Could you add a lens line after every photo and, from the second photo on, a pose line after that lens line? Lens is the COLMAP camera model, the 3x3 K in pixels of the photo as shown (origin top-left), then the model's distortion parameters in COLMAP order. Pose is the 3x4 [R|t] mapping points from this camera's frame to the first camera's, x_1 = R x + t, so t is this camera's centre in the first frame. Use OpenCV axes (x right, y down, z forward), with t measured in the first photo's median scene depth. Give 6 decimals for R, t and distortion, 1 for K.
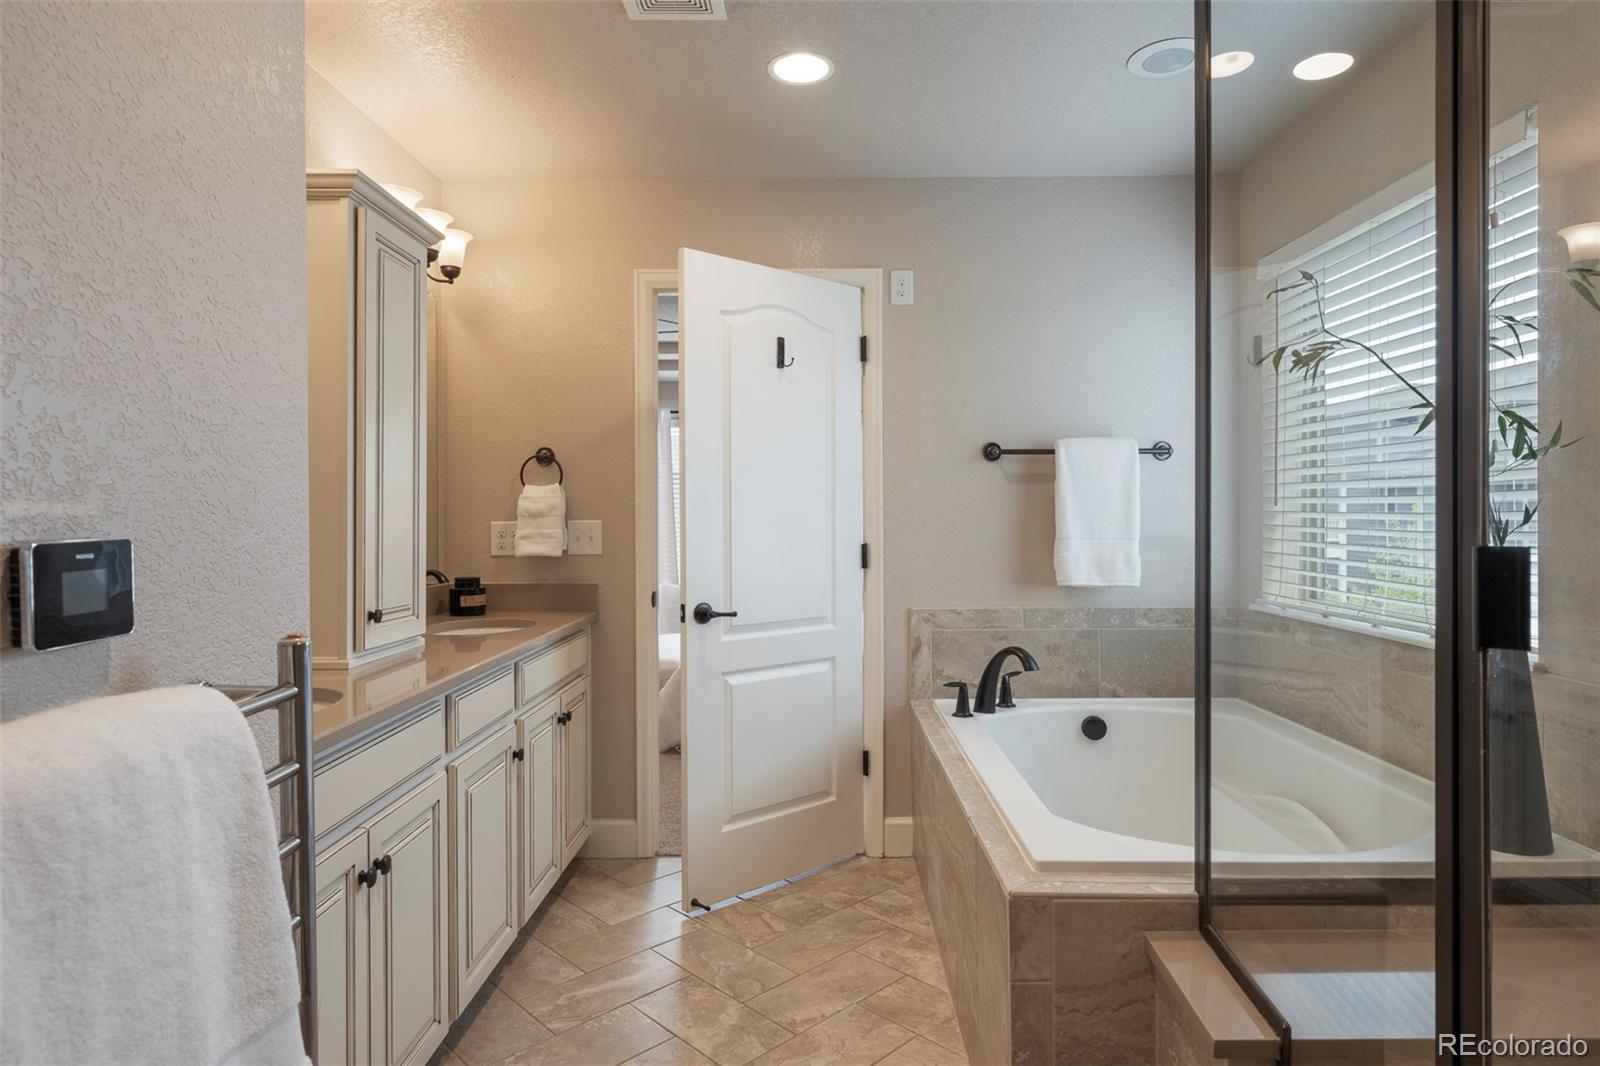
lens RADIAL K [[925.6, 0, 802.4], [0, 925.6, 524.3], [0, 0, 1]] dist [0.004570, -0.001386]
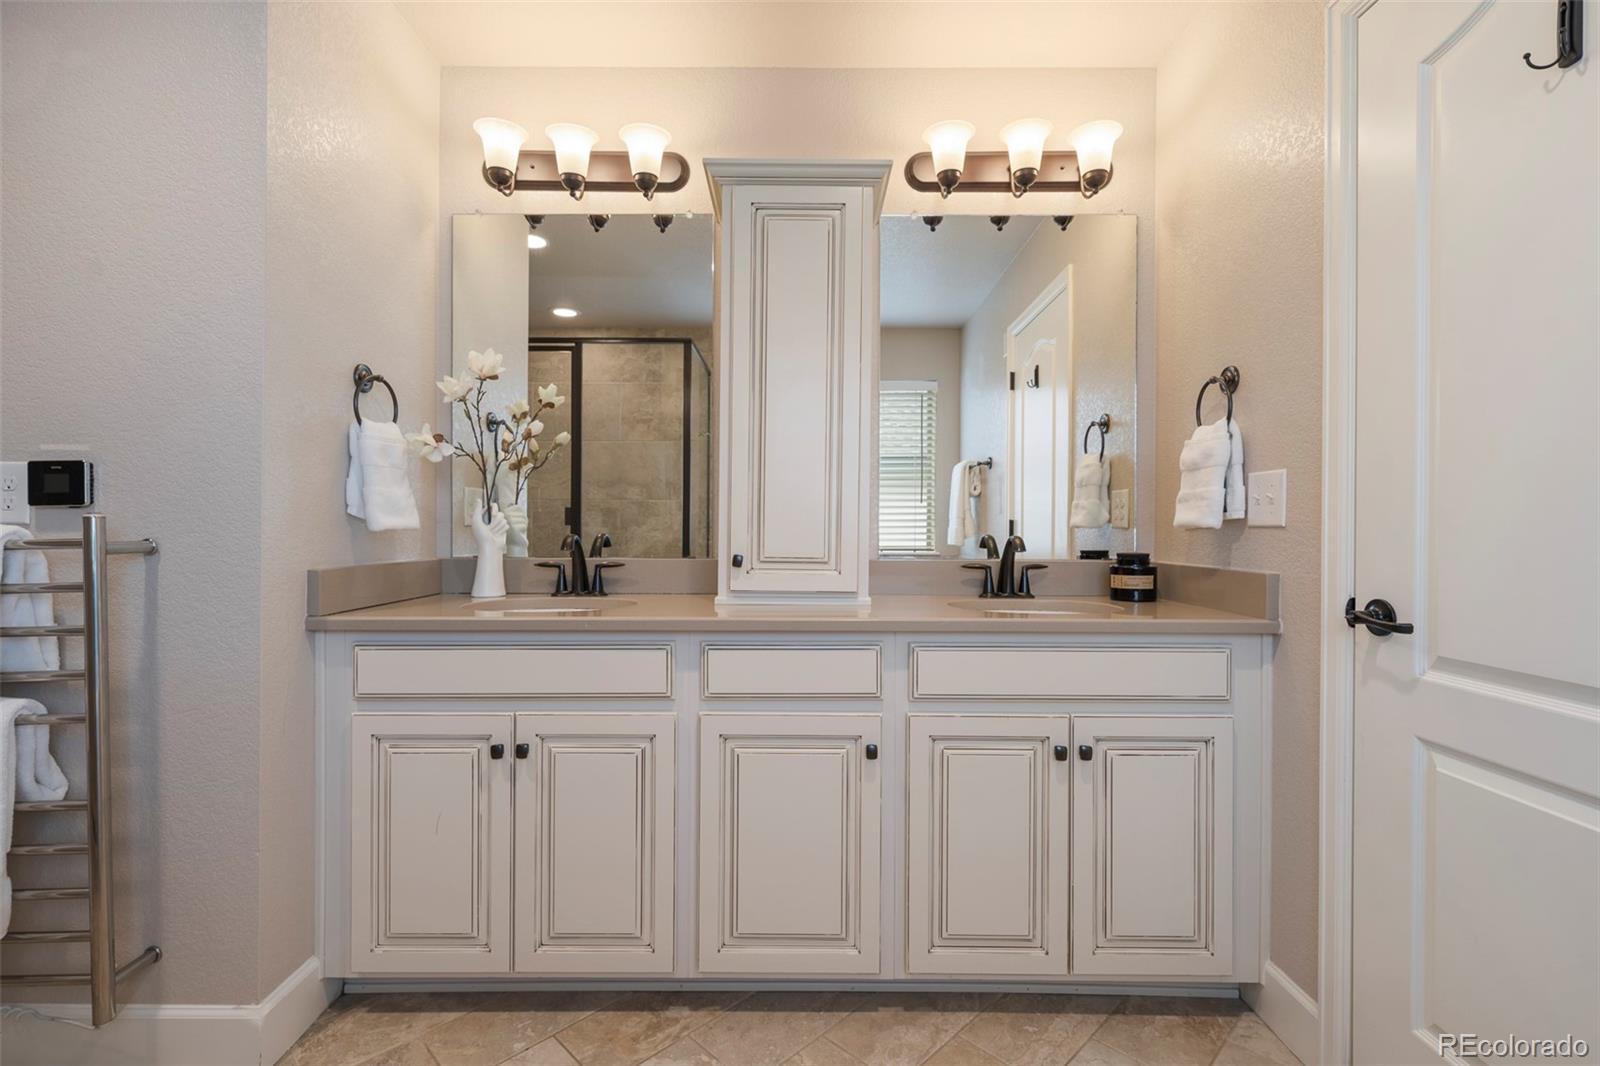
lens RADIAL K [[695.1, 0, 802.3], [0, 695.1, 529.8], [0, 0, 1]] dist [-0.000310, 0.000532]
pose [[0.004405, 0.003873, -0.999983, 0.233985], [-0.013689, 0.999899, 0.003813, 0.038823], [0.999897, 0.013672, 0.004458, 0.706088]]
